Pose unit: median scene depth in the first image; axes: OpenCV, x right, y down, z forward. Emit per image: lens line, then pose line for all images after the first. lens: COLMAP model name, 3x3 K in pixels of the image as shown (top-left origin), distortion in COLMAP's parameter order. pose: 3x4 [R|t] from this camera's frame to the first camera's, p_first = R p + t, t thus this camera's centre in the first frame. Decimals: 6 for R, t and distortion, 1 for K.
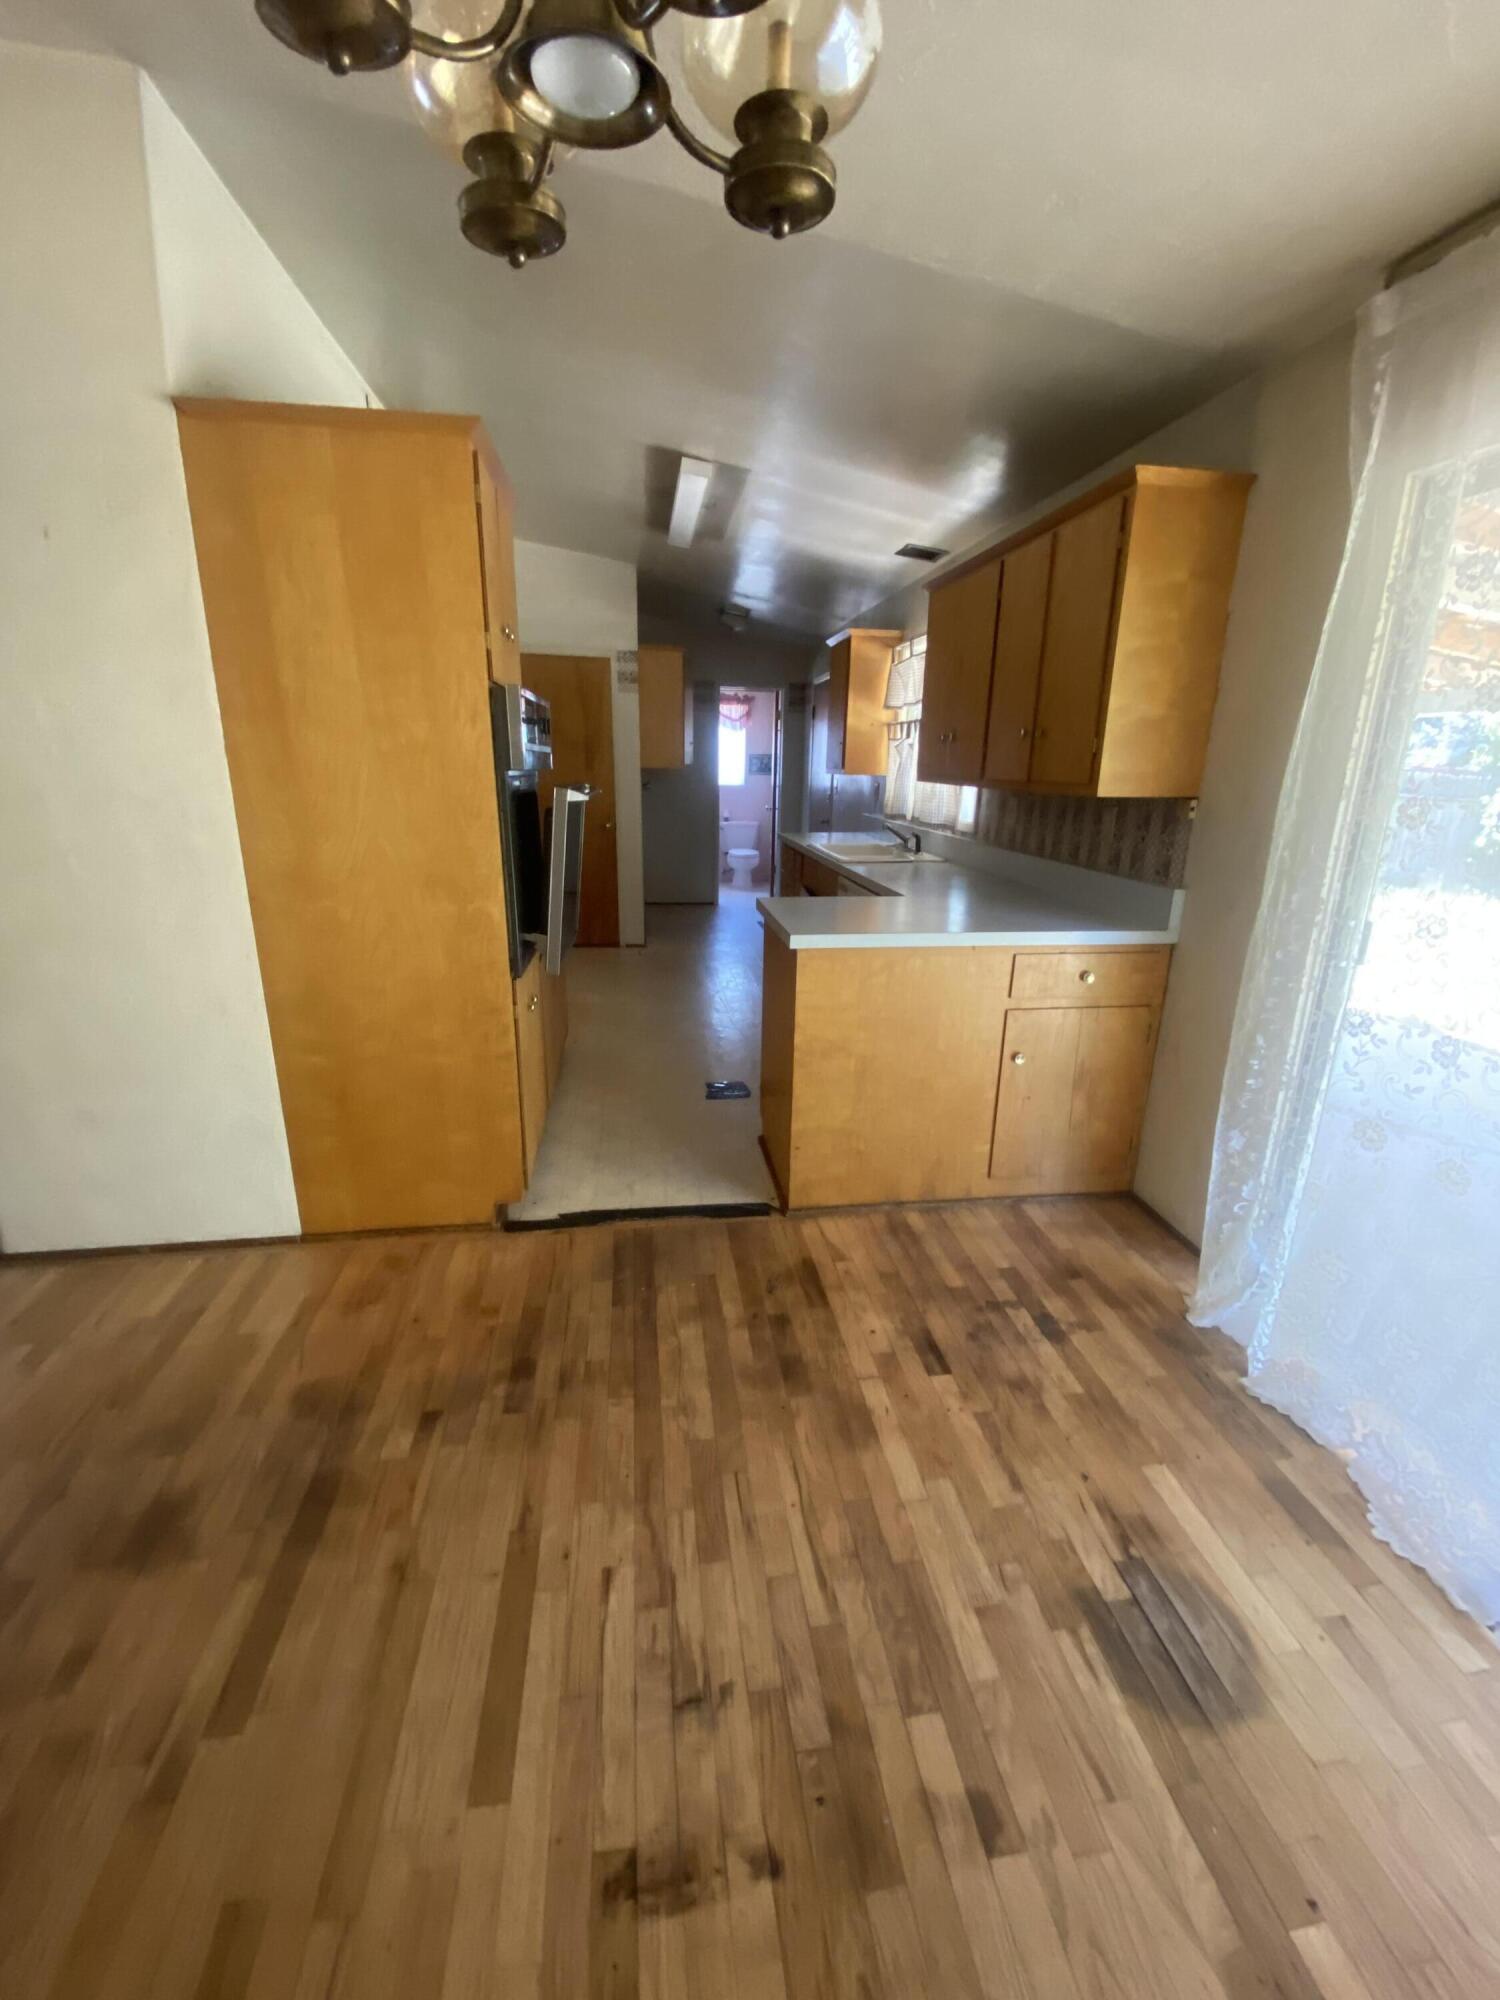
lens RADIAL K [[796.8, 0, 750.0], [0, 796.8, 1010.5], [0, 0, 1]] dist [0.016933, -0.018740]
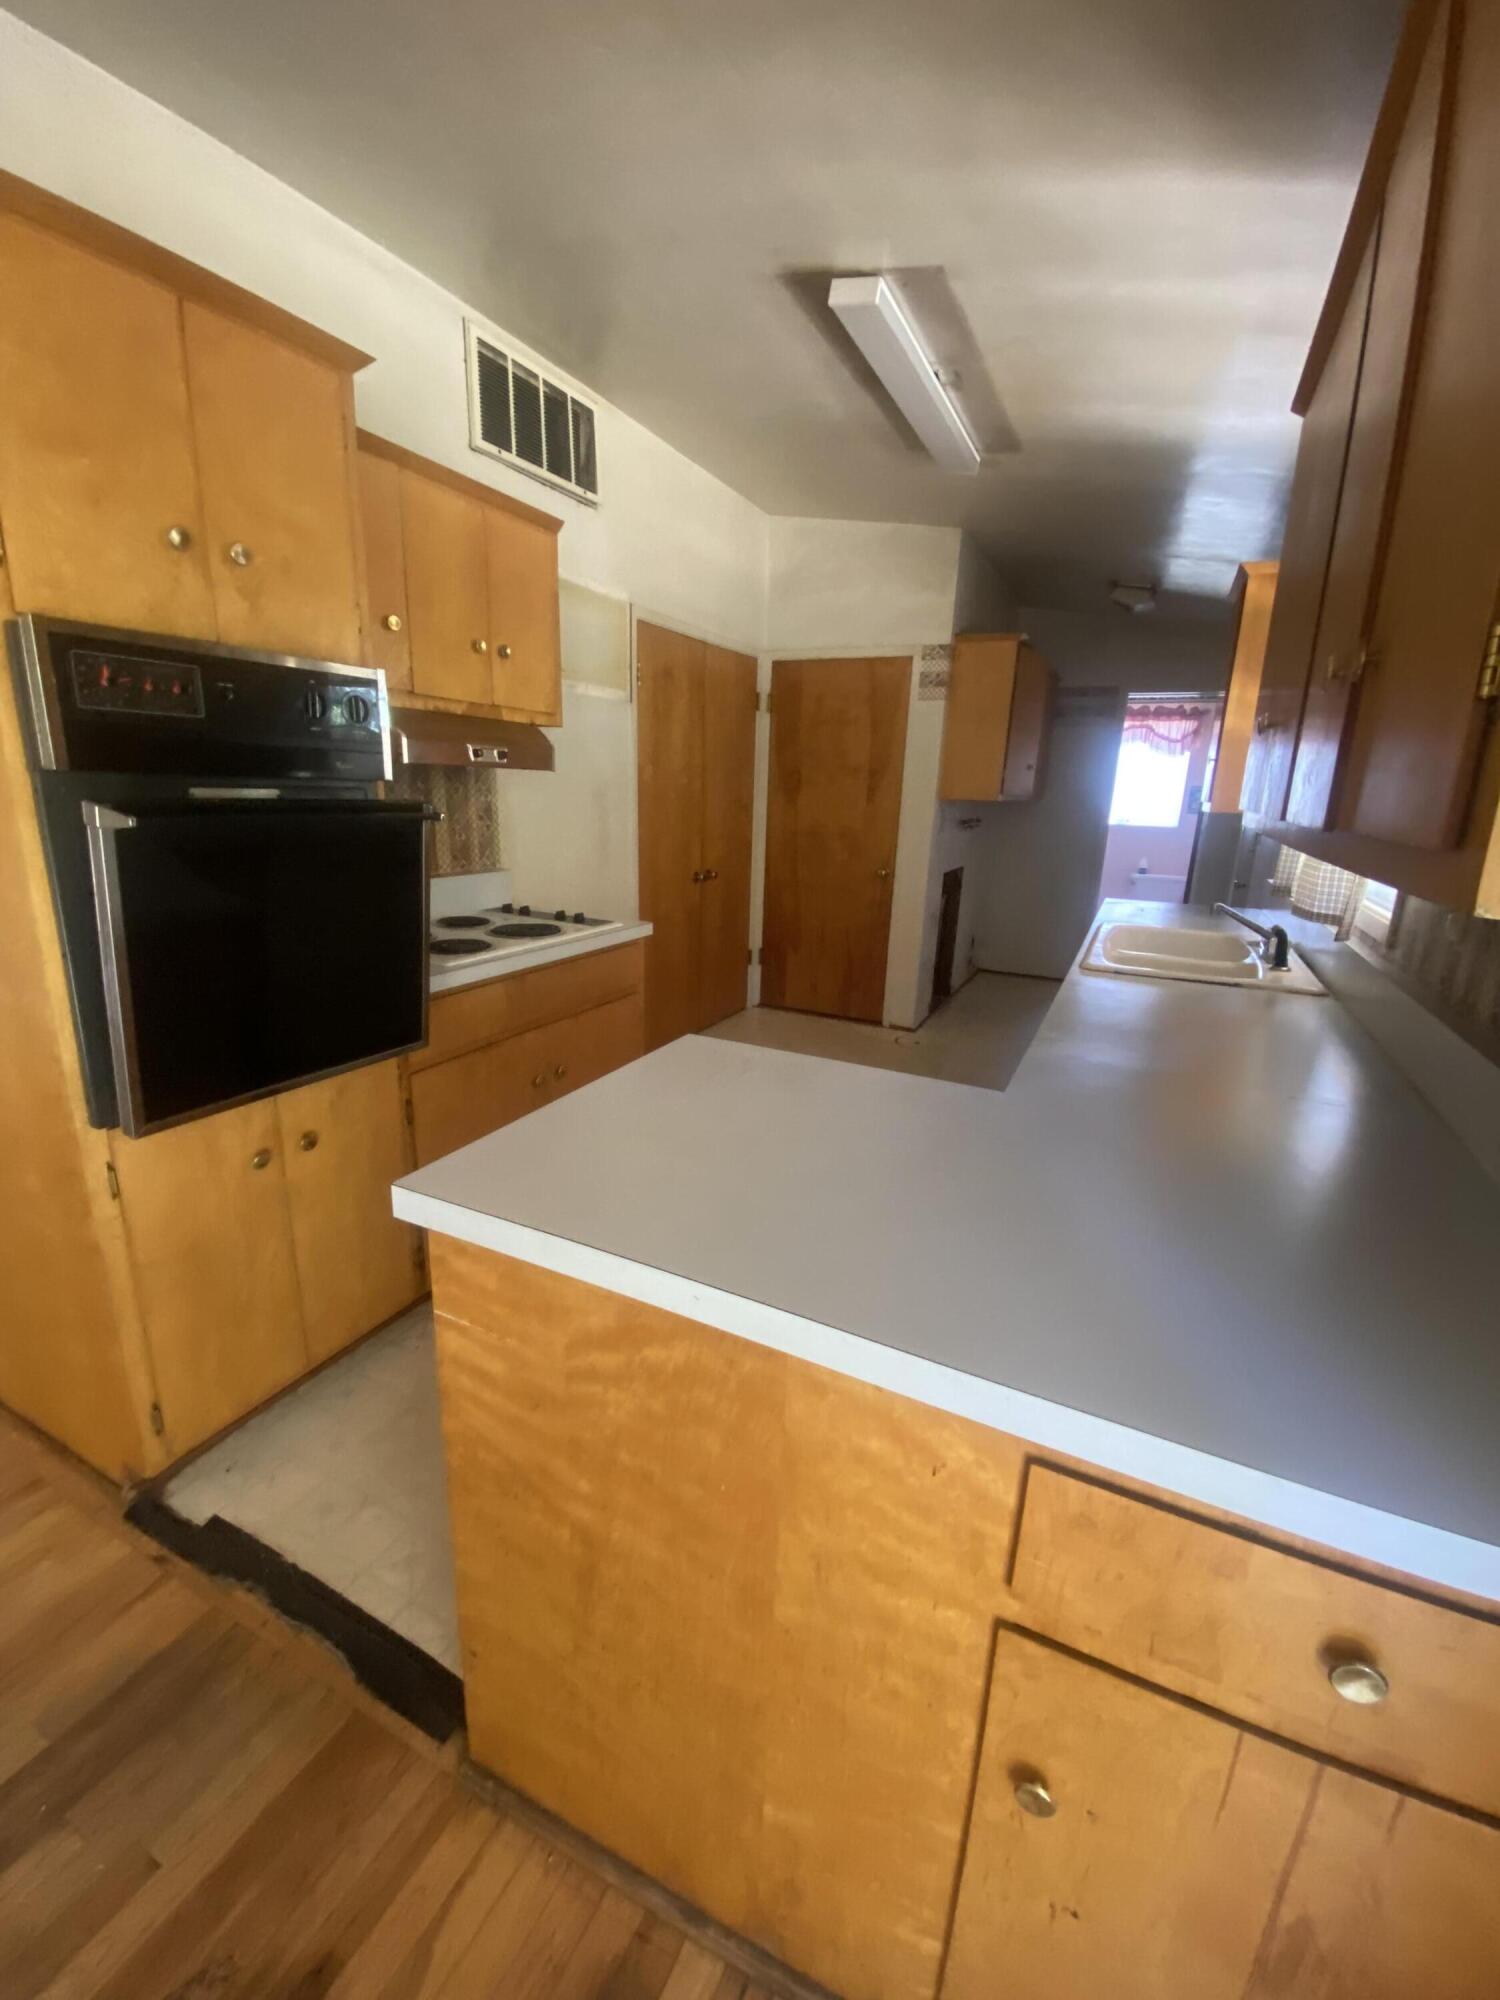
lens RADIAL K [[796.8, 0, 750.0], [0, 796.8, 1010.5], [0, 0, 1]] dist [0.016933, -0.018740]
pose [[0.829706, 0.156147, -0.535915, 0.358197], [-0.178388, 0.983904, 0.010494, -0.197743], [0.528928, 0.086894, 0.844206, 0.679984]]
